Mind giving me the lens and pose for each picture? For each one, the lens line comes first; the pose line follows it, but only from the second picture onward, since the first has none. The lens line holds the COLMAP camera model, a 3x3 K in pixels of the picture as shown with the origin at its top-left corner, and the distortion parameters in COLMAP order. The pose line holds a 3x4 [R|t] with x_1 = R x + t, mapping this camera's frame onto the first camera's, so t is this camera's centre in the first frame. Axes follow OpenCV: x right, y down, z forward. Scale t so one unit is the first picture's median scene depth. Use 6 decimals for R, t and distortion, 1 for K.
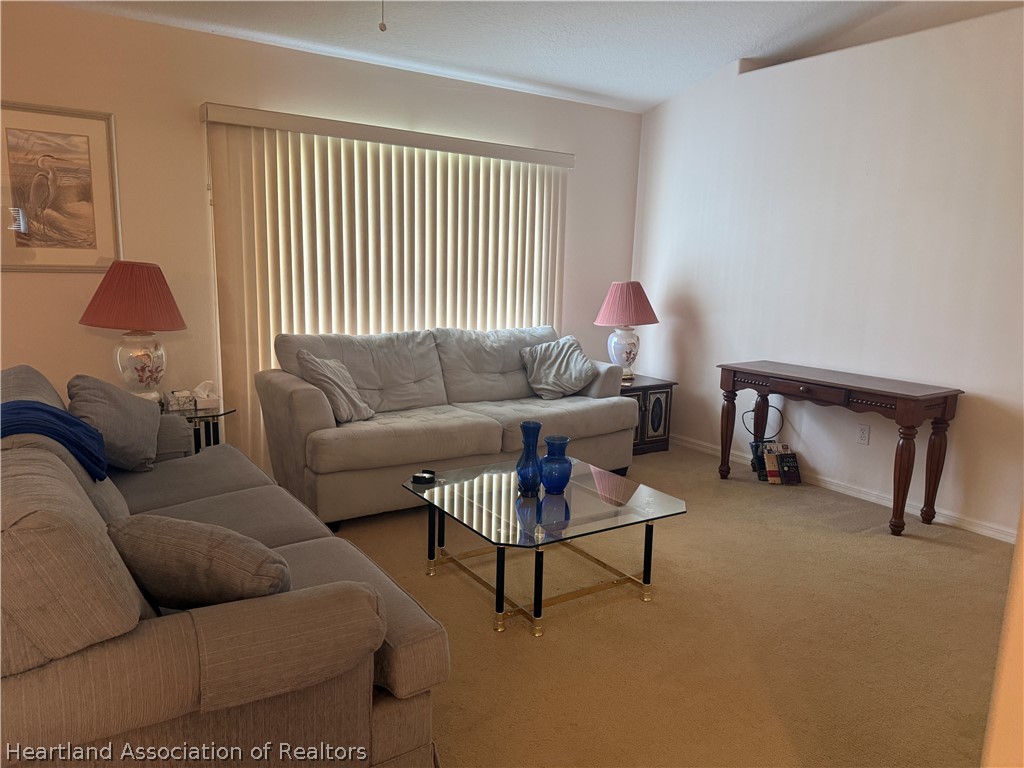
lens RADIAL K [[727.1, 0, 511.1], [0, 727.1, 382.6], [0, 0, 1]] dist [0.046449, -0.033830]
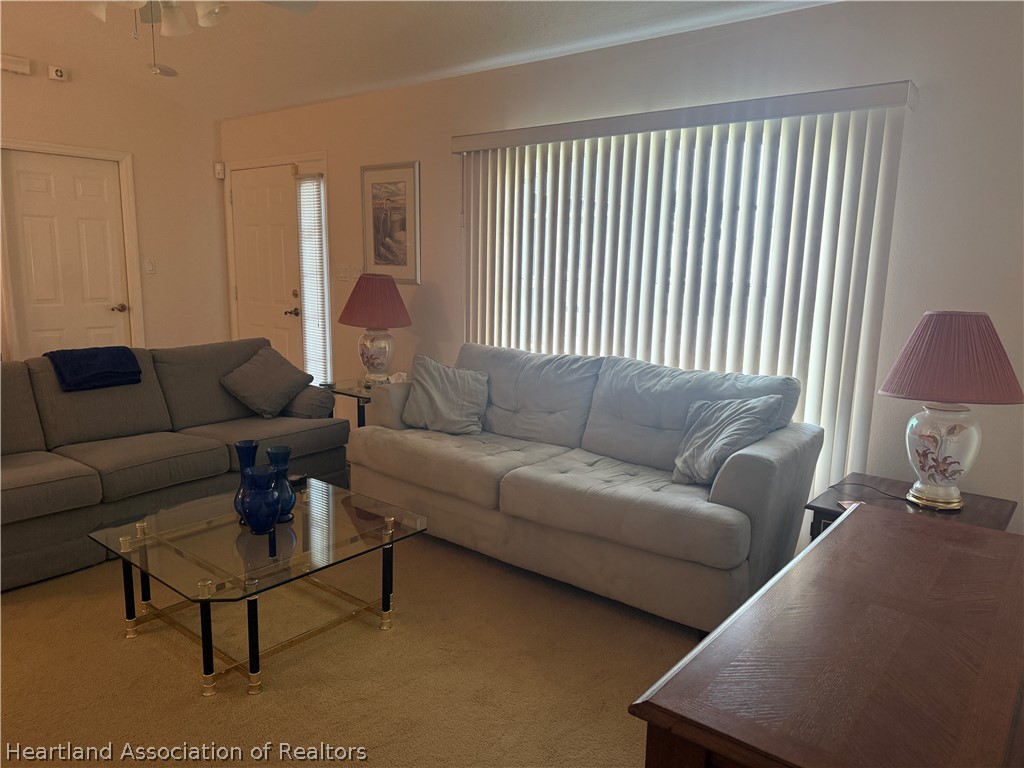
lens RADIAL K [[727.1, 0, 509.9], [0, 727.1, 390.3], [0, 0, 1]] dist [0.046449, -0.033830]
pose [[0.306538, 0.139547, -0.941574, 0.780572], [-0.168048, 0.981591, 0.090768, -0.114175], [0.936907, 0.130406, 0.324346, 0.794325]]
